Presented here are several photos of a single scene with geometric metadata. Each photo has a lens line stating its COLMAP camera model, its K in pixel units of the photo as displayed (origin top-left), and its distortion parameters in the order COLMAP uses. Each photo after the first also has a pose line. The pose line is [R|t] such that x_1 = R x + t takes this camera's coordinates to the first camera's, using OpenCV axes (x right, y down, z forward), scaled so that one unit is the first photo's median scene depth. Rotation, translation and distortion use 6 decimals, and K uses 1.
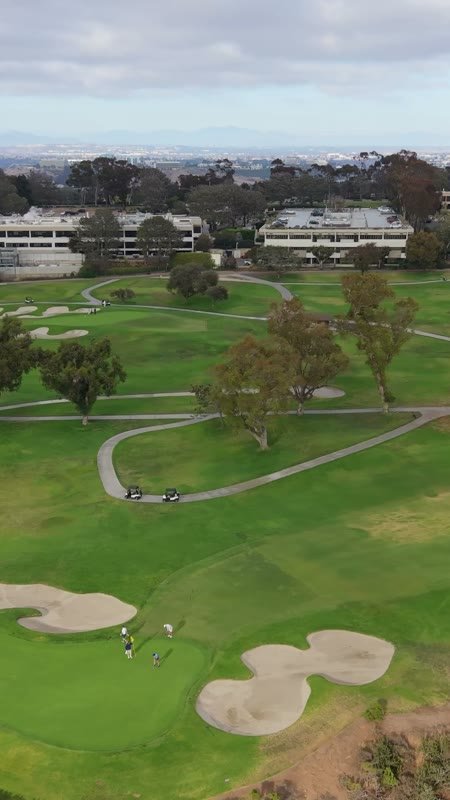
lens RADIAL K [[994.6, 0, 225.0], [0, 994.6, 400.0], [0, 0, 1]] dist [0.239999, -0.866744]
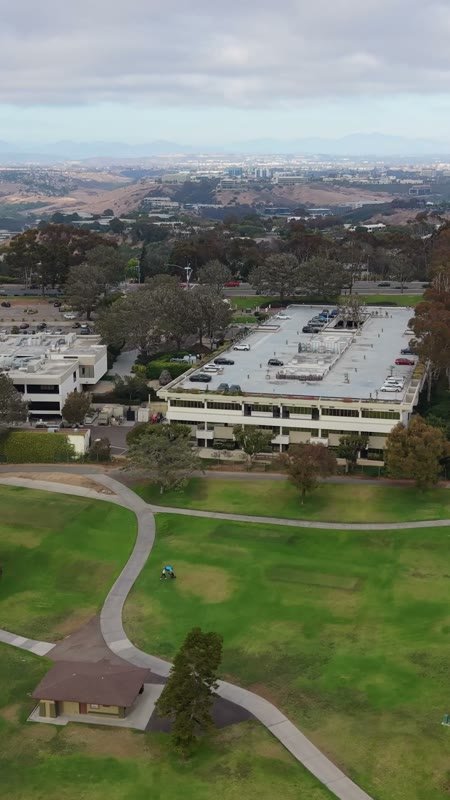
lens RADIAL K [[994.6, 0, 225.0], [0, 994.6, 400.0], [0, 0, 1]] dist [0.239999, -0.866744]
pose [[0.991613, 0.030992, -0.125469, 0.206888], [-0.032244, 0.999448, -0.007960, -0.222415], [0.125153, 0.011939, 0.992066, 0.558266]]
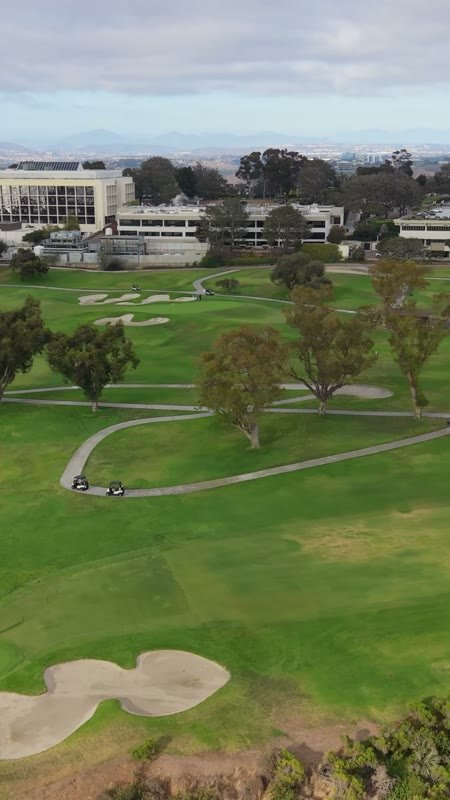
lens RADIAL K [[994.6, 0, 225.0], [0, 994.6, 400.0], [0, 0, 1]] dist [0.239999, -0.866744]
pose [[0.972752, 0.054786, -0.225281, 0.139670], [-0.054491, 0.998486, 0.007531, -0.000161], [0.225353, 0.004950, 0.974265, 0.060769]]
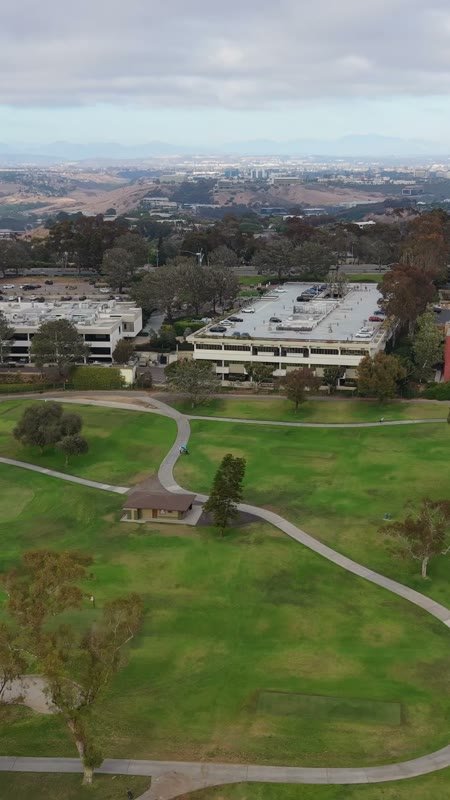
lens RADIAL K [[994.6, 0, 225.0], [0, 994.6, 400.0], [0, 0, 1]] dist [0.239999, -0.866744]
pose [[0.992176, 0.029589, -0.121293, 0.223702], [-0.030916, 0.999481, -0.009067, -0.156827], [0.120962, 0.012746, 0.992575, 0.292962]]
